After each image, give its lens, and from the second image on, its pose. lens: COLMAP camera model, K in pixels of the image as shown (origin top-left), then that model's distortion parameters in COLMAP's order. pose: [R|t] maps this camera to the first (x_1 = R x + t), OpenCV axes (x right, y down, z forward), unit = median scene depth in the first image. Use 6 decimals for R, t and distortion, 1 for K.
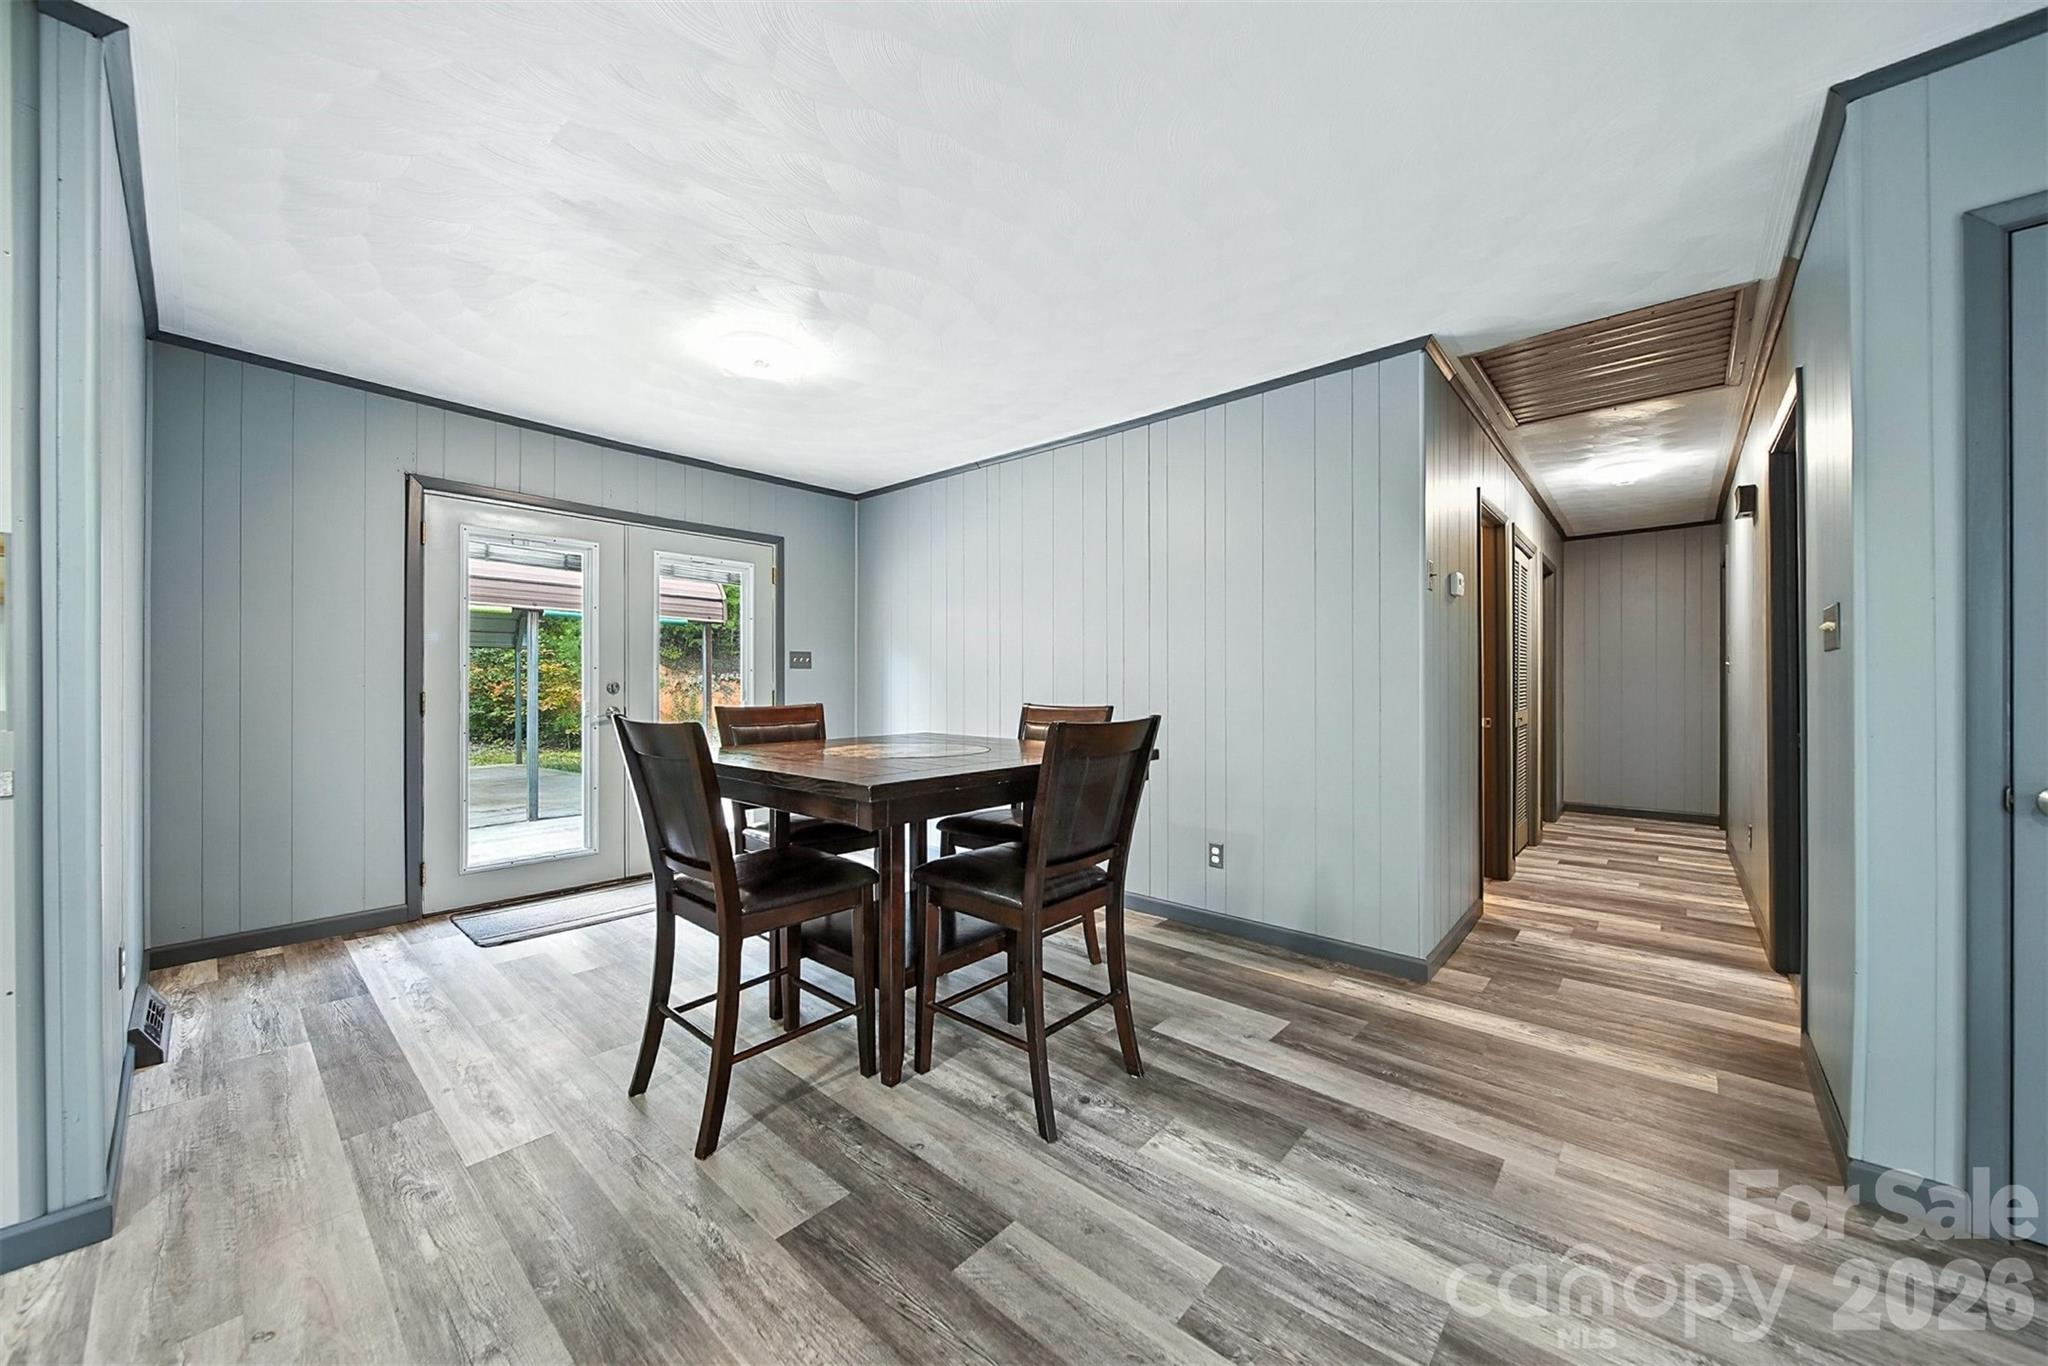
lens RADIAL K [[750.3, 0, 1028.9], [0, 750.3, 690.2], [0, 0, 1]] dist [-0.005266, -0.000275]
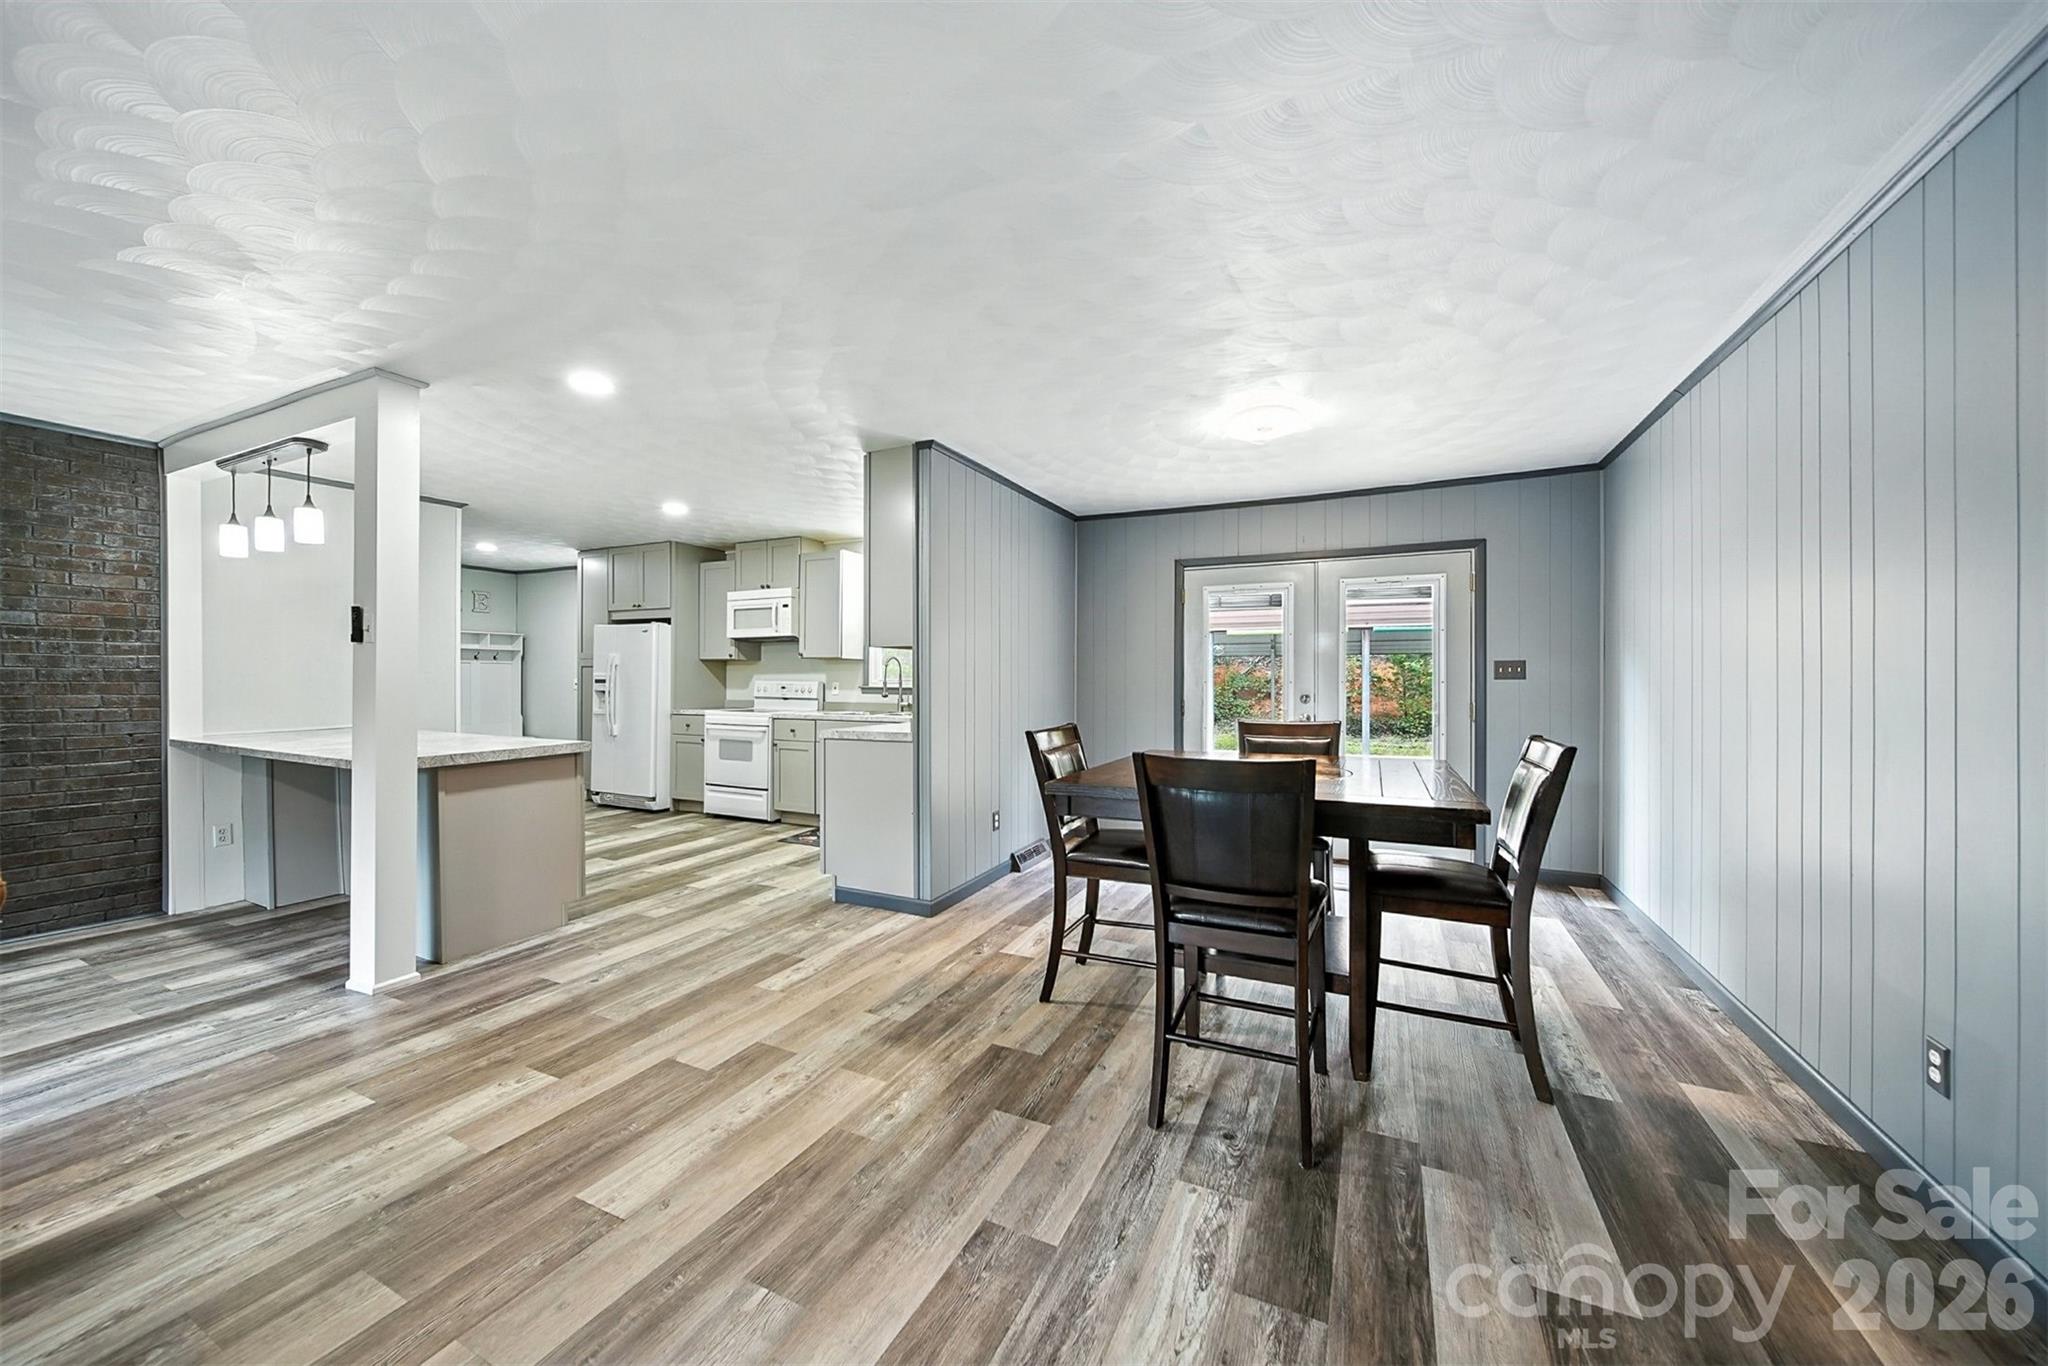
lens RADIAL K [[750.3, 0, 1022.4], [0, 750.3, 678.7], [0, 0, 1]] dist [-0.005266, -0.000275]
pose [[0.241622, -0.003875, -0.970363, 1.012555], [-0.005249, 0.999972, -0.005300, -0.052260], [0.970356, 0.006374, 0.241595, 0.514782]]
